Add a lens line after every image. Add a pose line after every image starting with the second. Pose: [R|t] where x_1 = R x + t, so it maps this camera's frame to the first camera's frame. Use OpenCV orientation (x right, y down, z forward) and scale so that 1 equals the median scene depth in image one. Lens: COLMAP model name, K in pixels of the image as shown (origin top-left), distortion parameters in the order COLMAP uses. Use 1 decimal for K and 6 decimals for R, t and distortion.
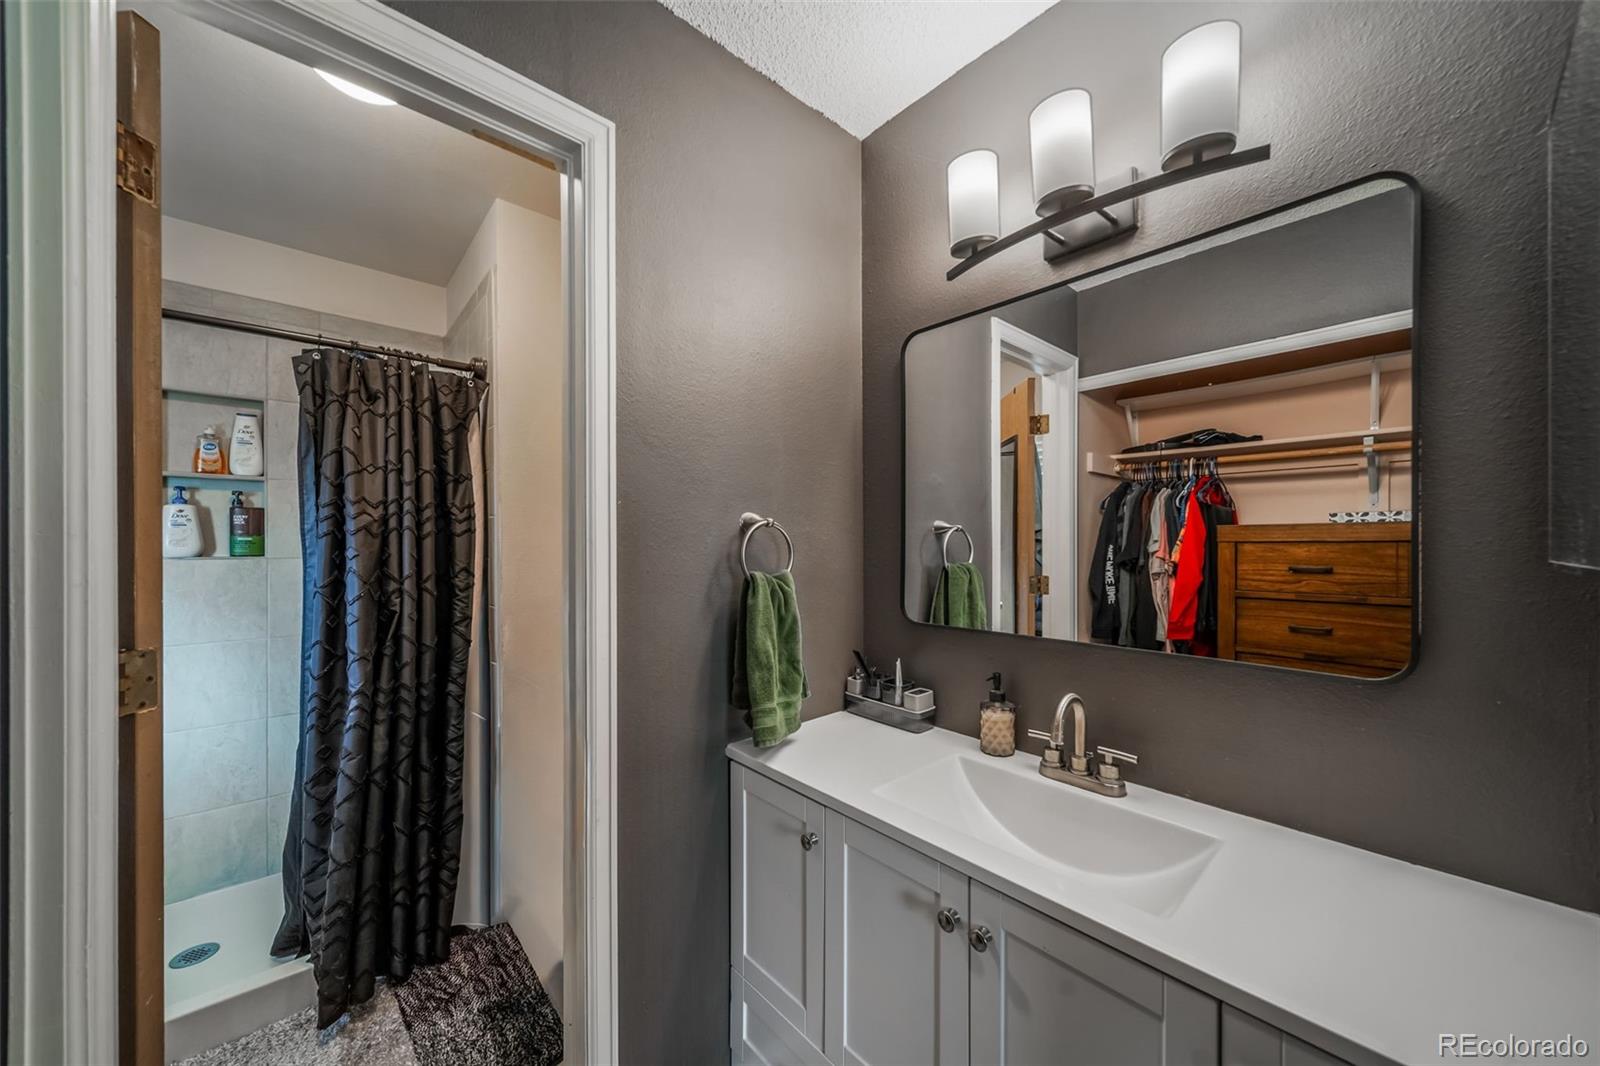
lens RADIAL K [[564.1, 0, 797.7], [0, 564.1, 532.7], [0, 0, 1]] dist [-0.000907, -0.000292]
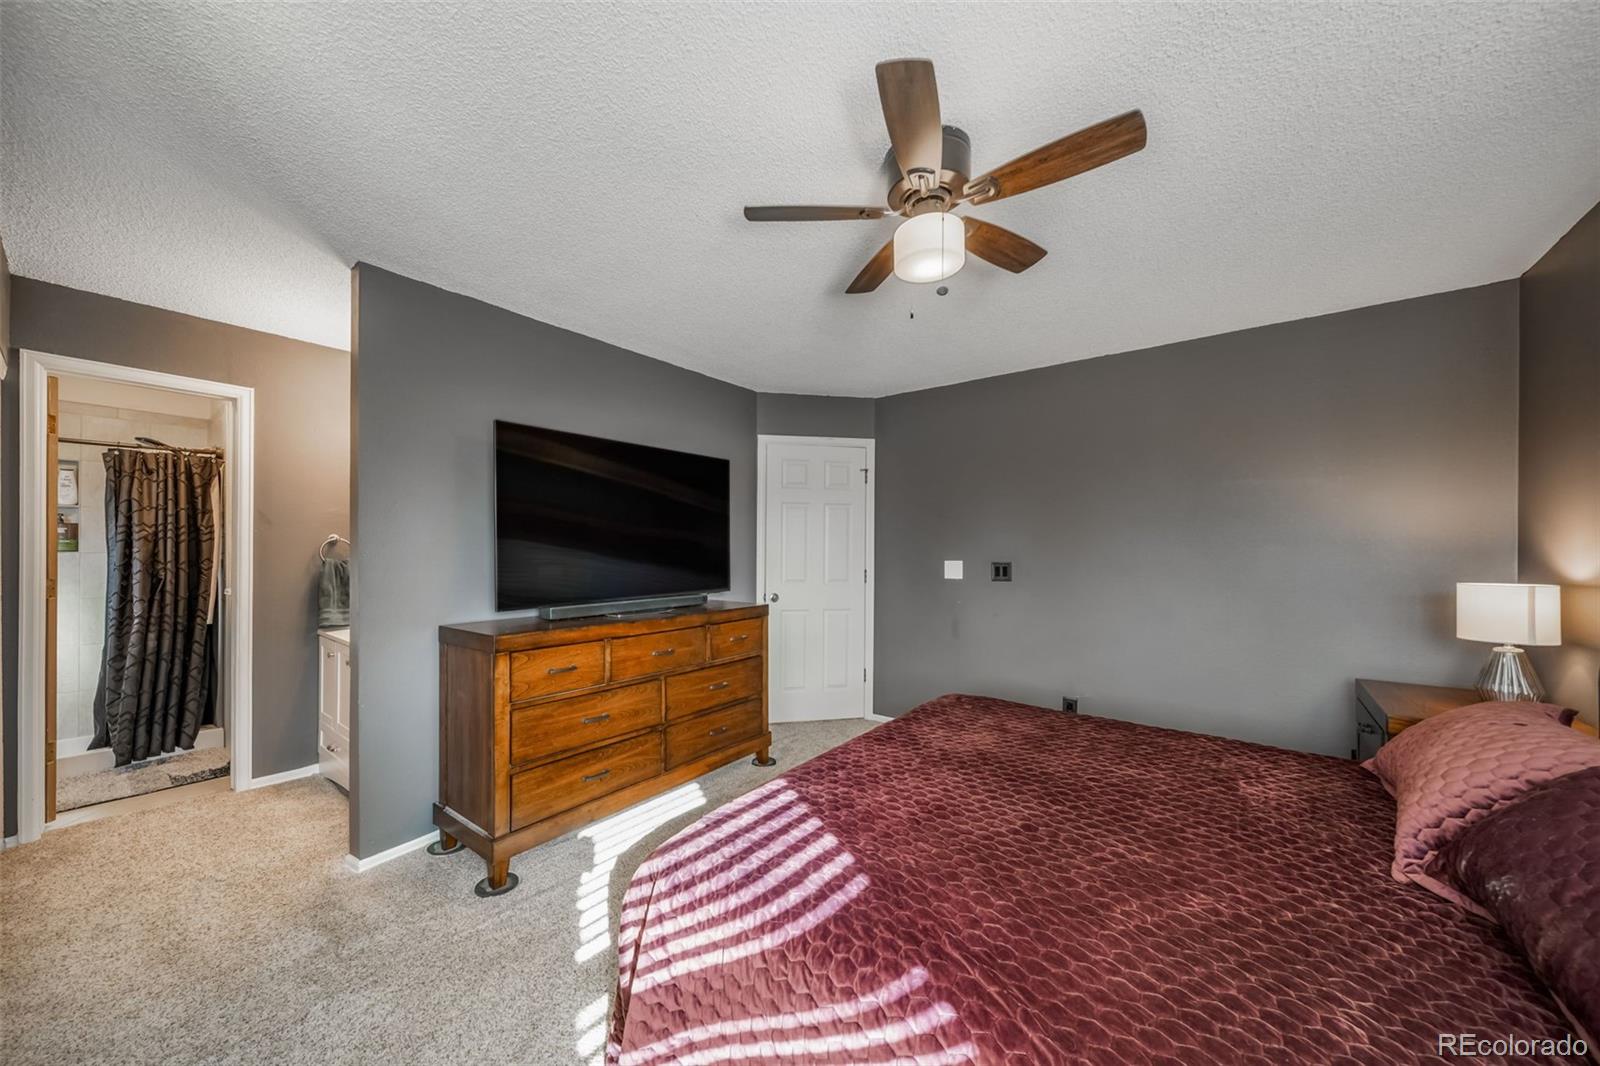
lens RADIAL K [[564.1, 0, 800.7], [0, 564.1, 541.3], [0, 0, 1]] dist [-0.000907, -0.000292]
pose [[0.983395, 0.012328, 0.181056, 1.161217], [-0.013181, 0.999907, 0.003509, -0.031934], [-0.180996, -0.005837, 0.983466, -1.387745]]
